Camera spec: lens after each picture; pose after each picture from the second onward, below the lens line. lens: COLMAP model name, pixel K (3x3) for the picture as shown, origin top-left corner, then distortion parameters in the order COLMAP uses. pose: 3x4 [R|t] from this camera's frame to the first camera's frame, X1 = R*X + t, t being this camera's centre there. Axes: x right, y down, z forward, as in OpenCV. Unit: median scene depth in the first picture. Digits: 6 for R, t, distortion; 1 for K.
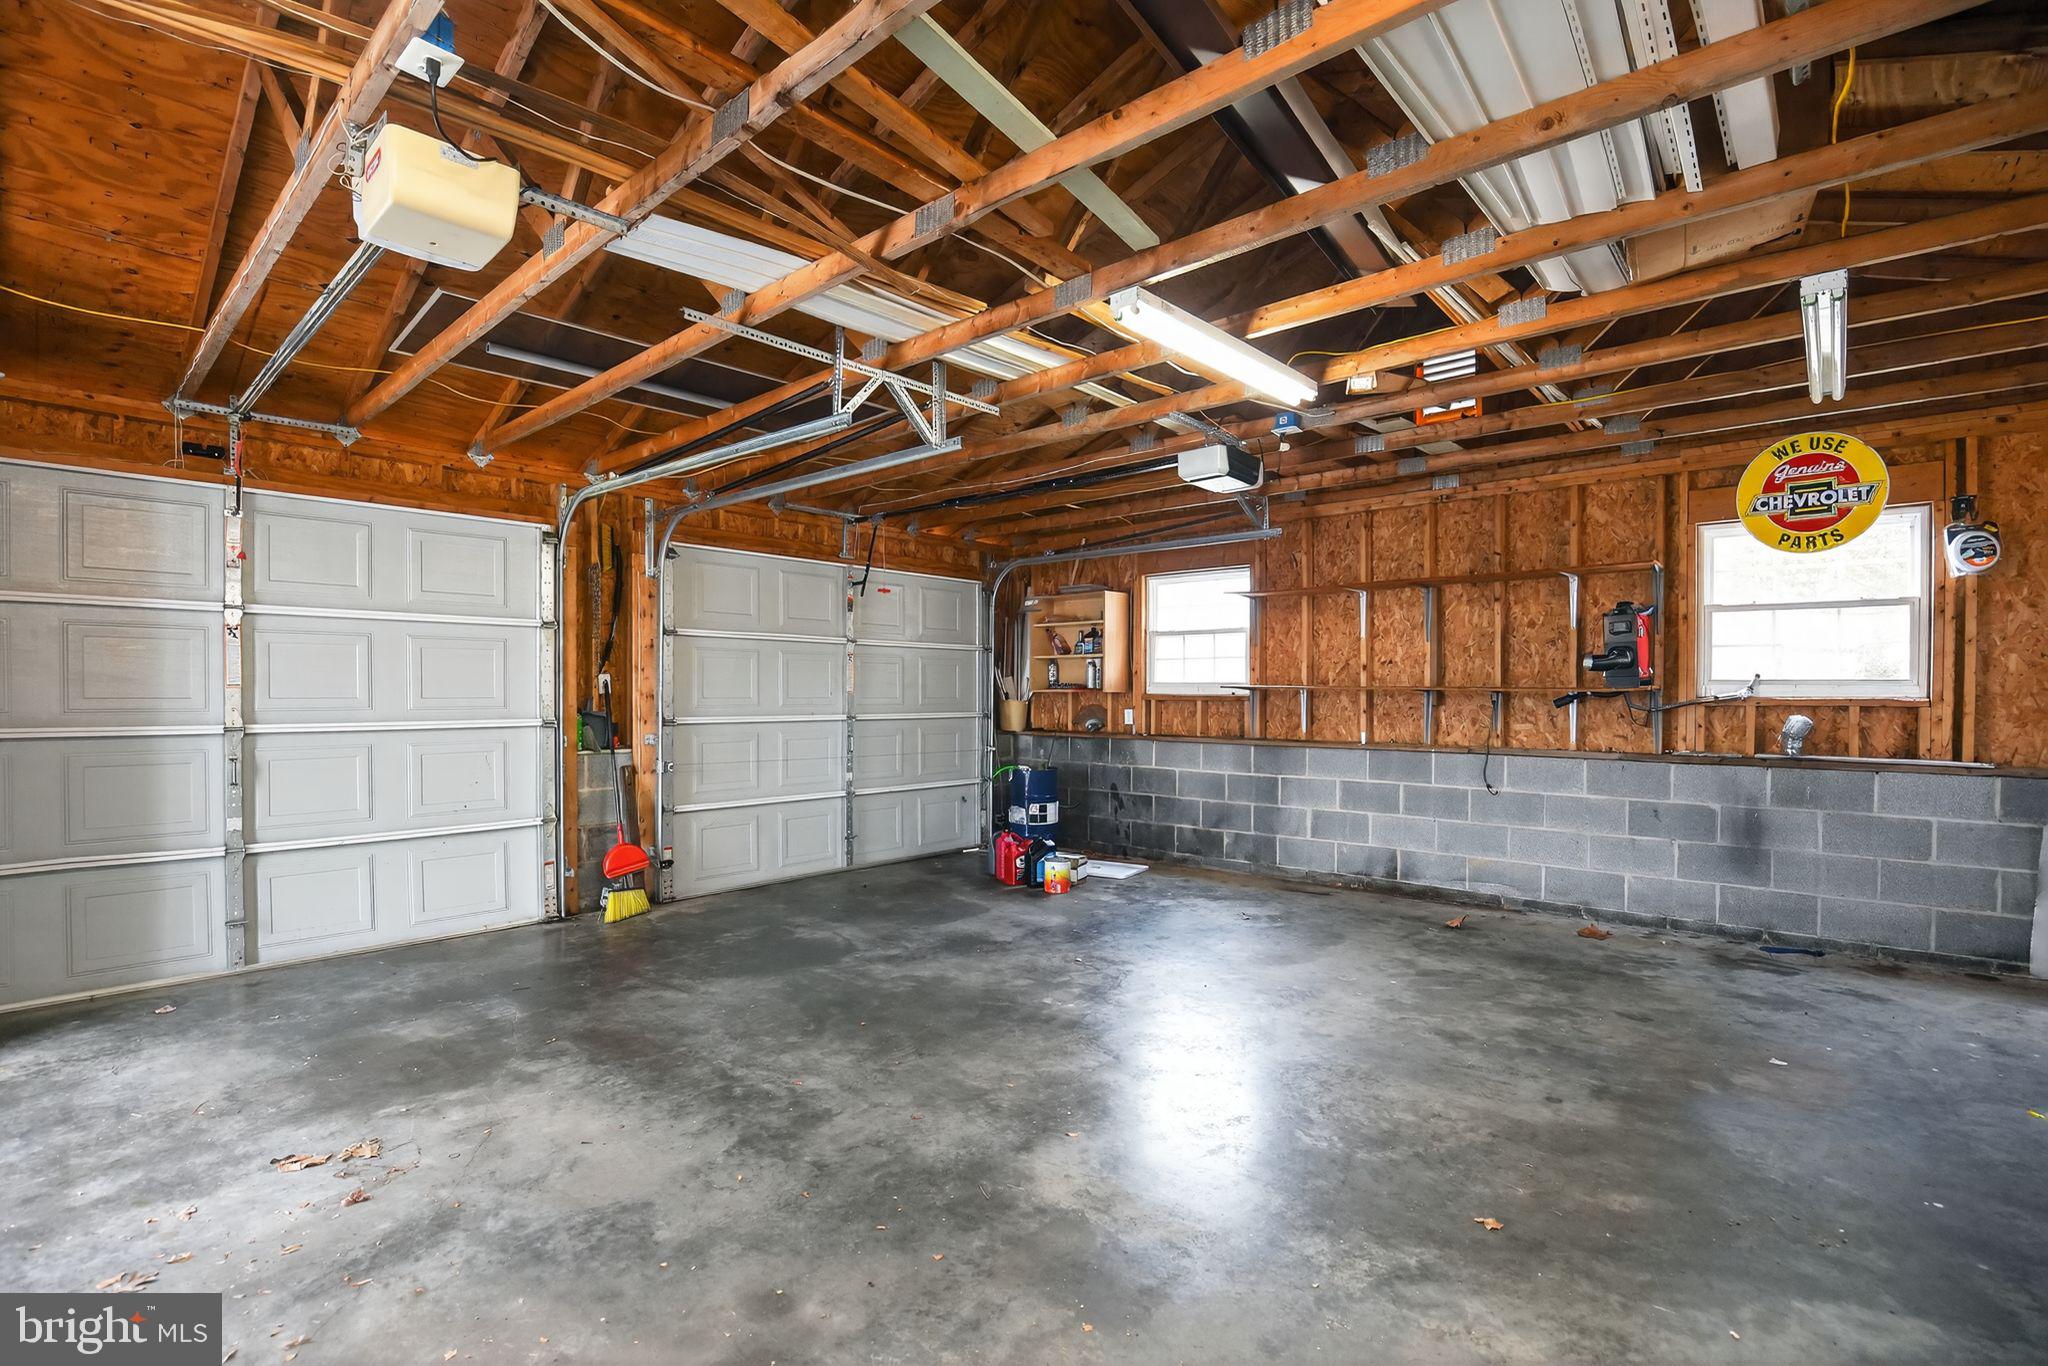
lens RADIAL K [[933.1, 0, 1031.6], [0, 933.1, 698.1], [0, 0, 1]] dist [-0.034096, 0.006290]
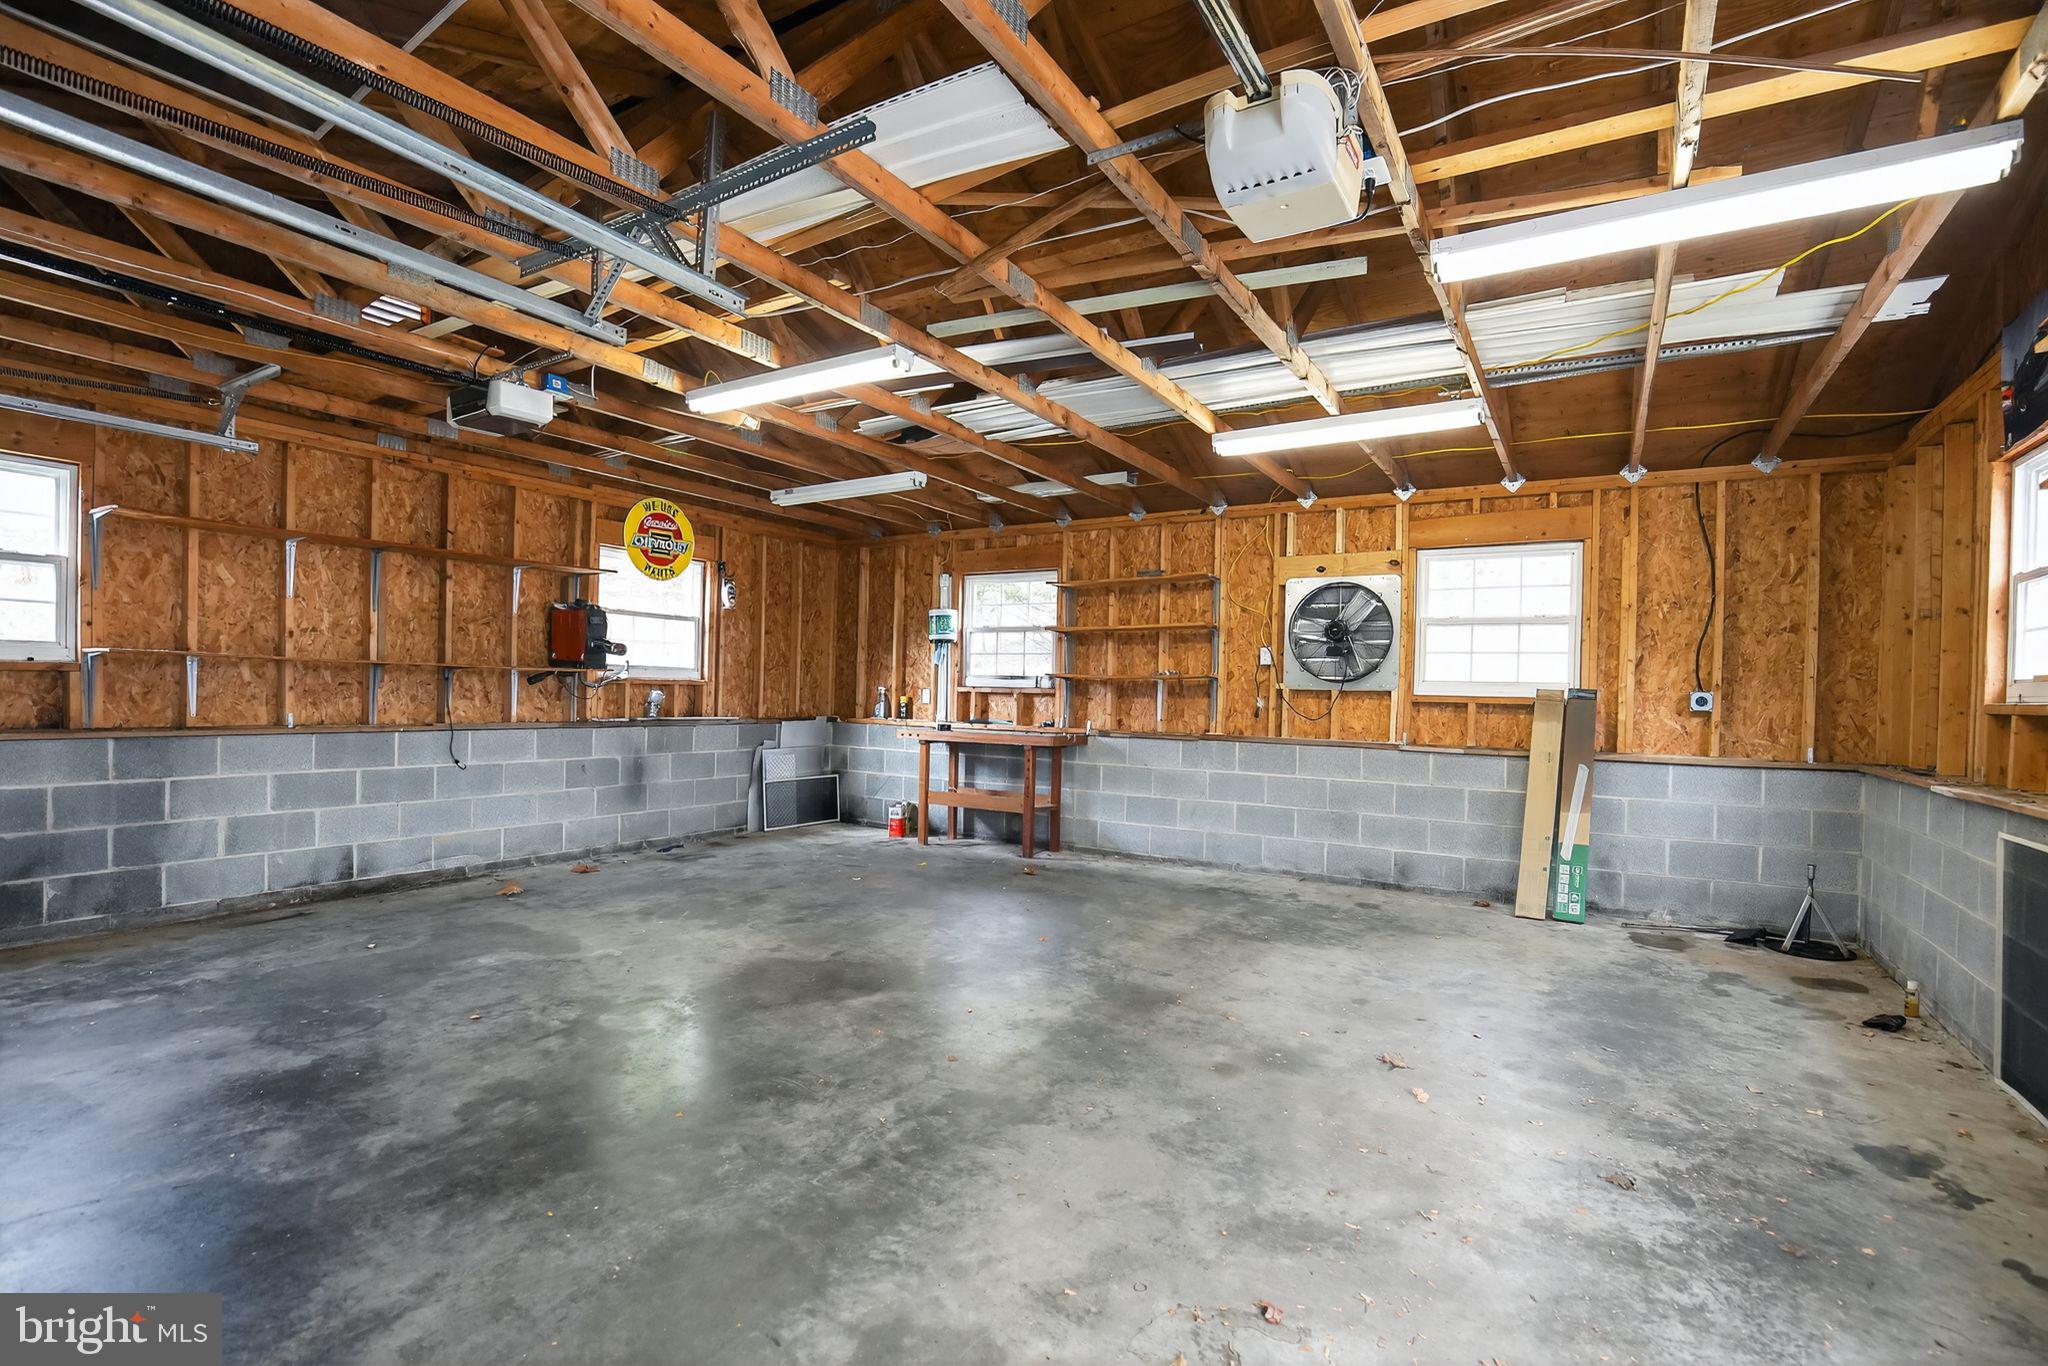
lens RADIAL K [[933.1, 0, 1031.6], [0, 933.1, 698.1], [0, 0, 1]] dist [-0.034096, 0.006290]
pose [[-0.174824, -0.012749, 0.984517, -0.728901], [-0.014982, 0.999835, 0.010287, 0.007214], [-0.984486, -0.012951, -0.174986, 0.662023]]
